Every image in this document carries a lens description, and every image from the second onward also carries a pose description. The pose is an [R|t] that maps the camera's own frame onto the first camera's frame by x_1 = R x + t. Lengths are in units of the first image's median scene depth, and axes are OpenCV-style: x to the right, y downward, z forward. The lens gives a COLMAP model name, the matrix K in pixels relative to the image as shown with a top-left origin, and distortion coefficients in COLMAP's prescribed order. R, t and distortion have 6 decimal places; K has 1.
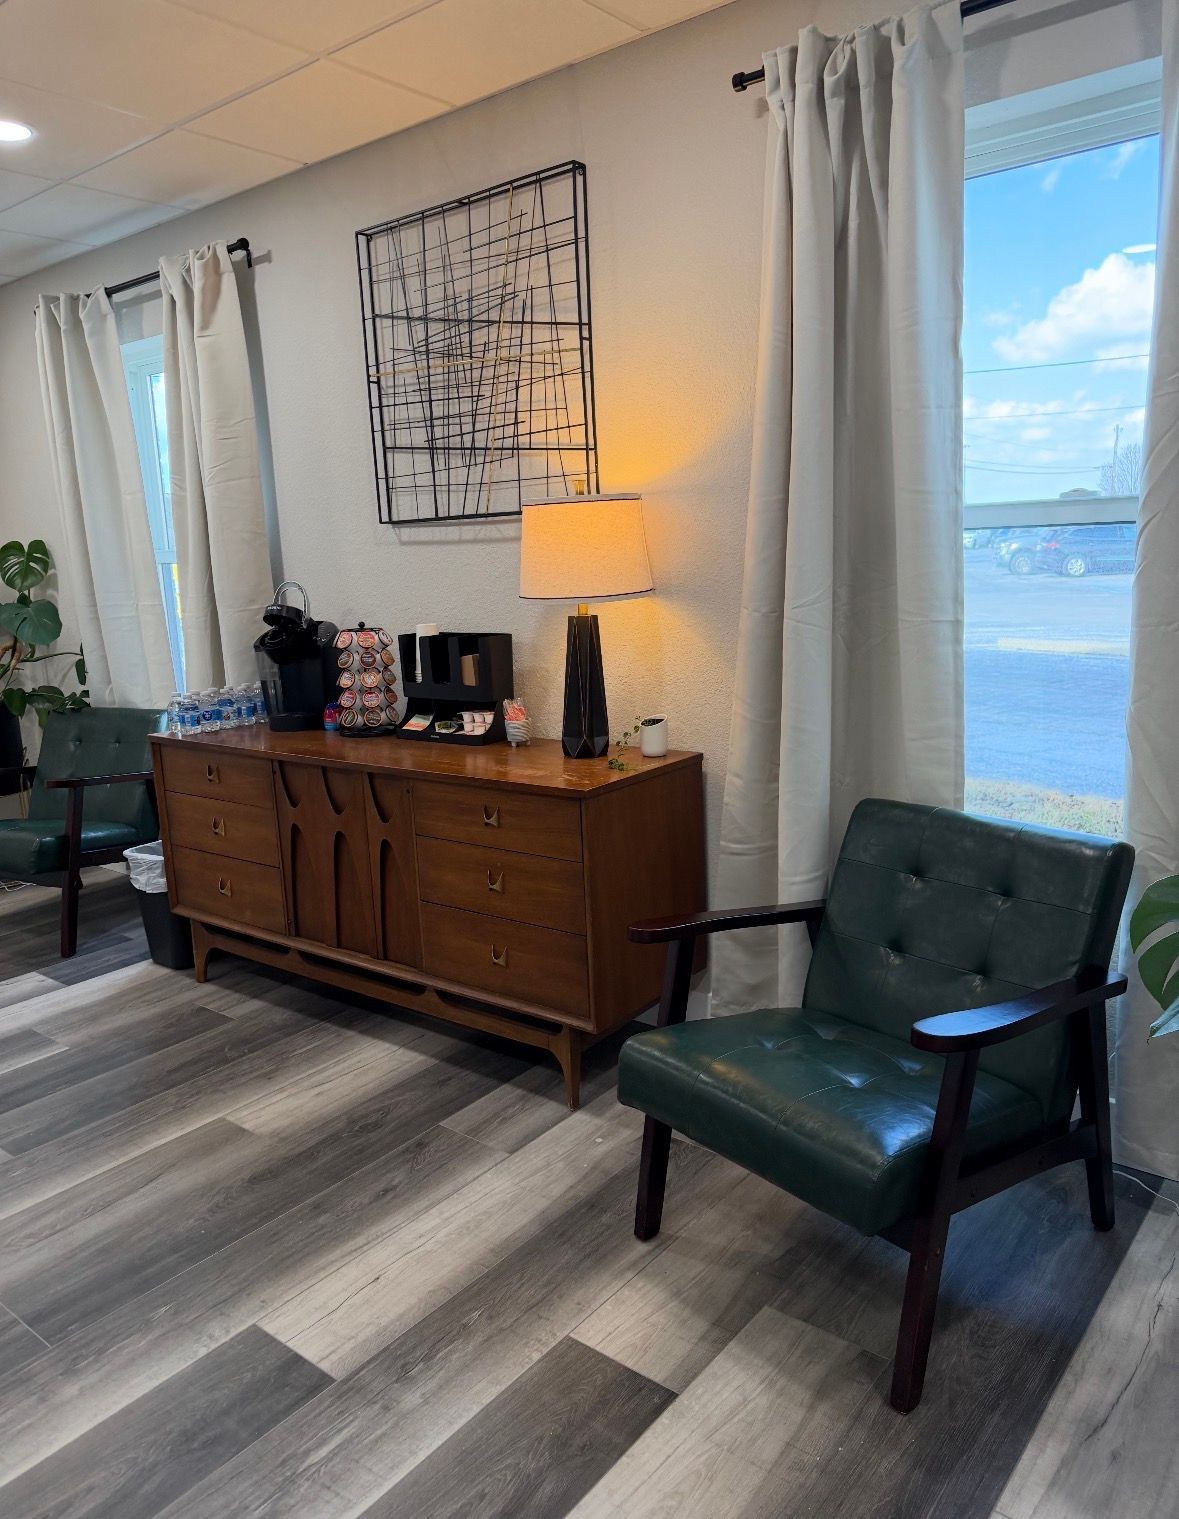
lens RADIAL K [[1134.0, 0, 603.5], [0, 1134.0, 767.3], [0, 0, 1]] dist [0.040528, -0.048836]
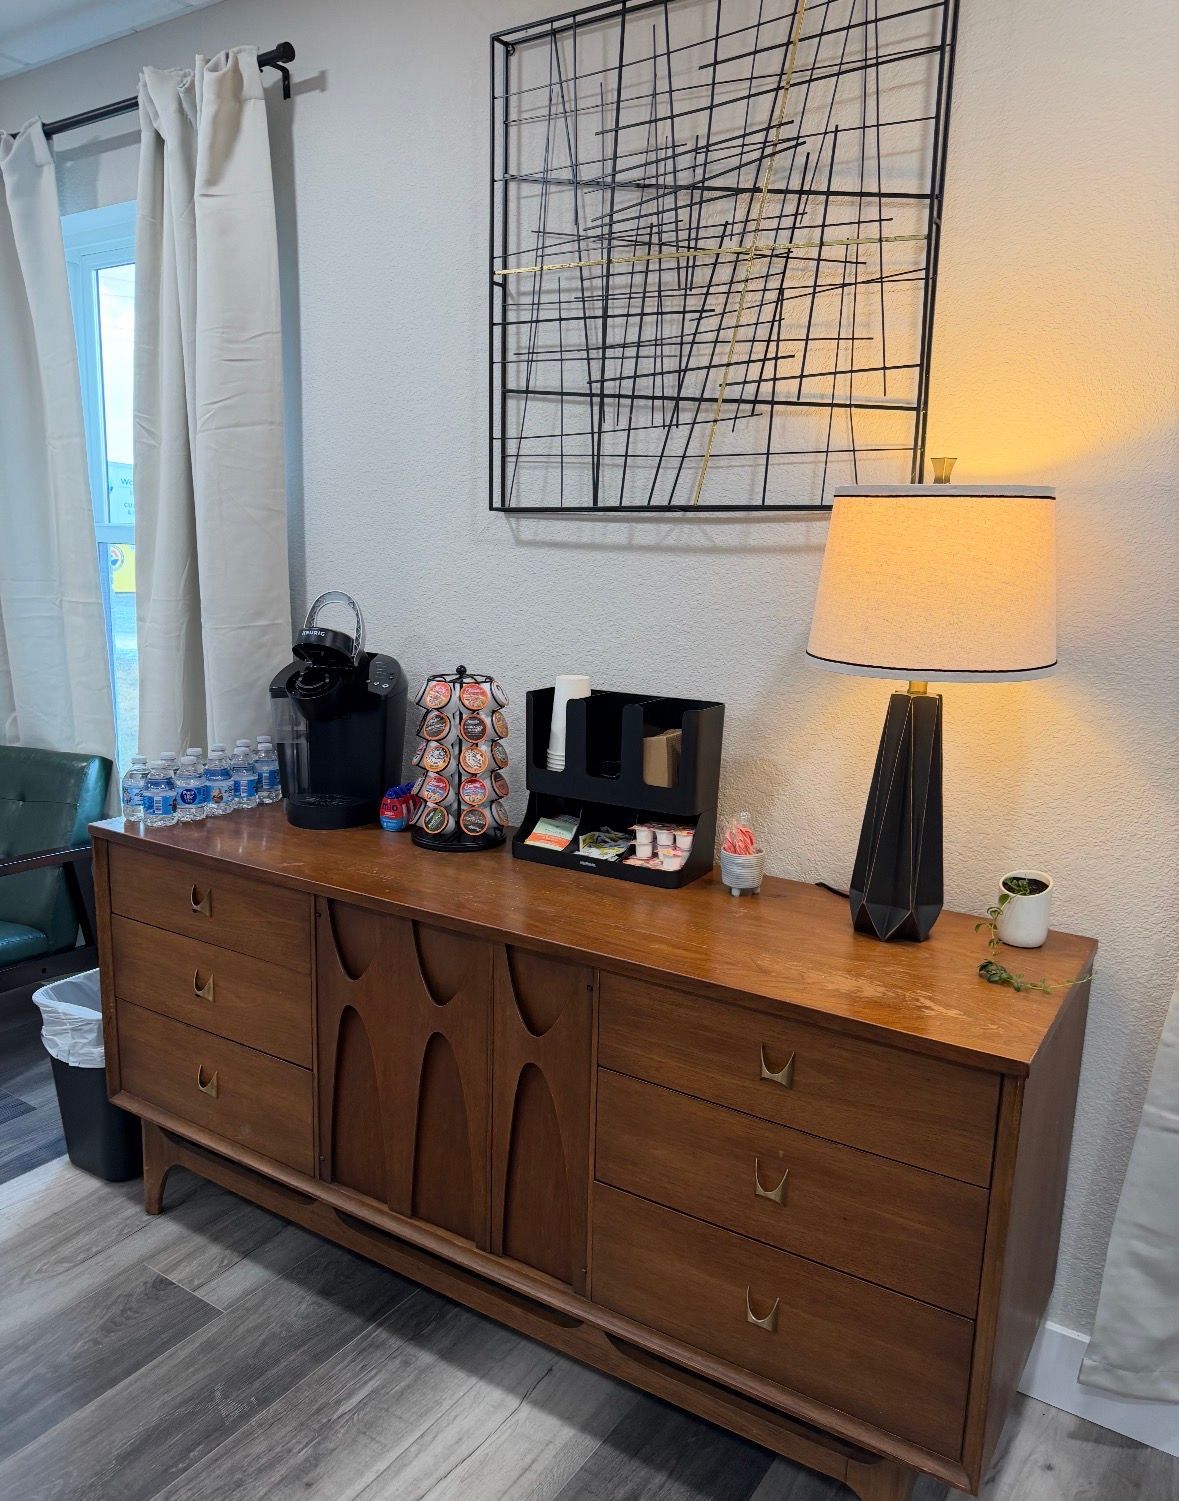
lens RADIAL K [[1120.6, 0, 577.8], [0, 1120.6, 737.8], [0, 0, 1]] dist [0.040528, -0.048836]
pose [[0.994852, 0.045428, 0.090587, -0.207076], [-0.044592, 0.998942, -0.011235, -0.086491], [-0.091001, 0.007137, 0.995825, 0.391685]]
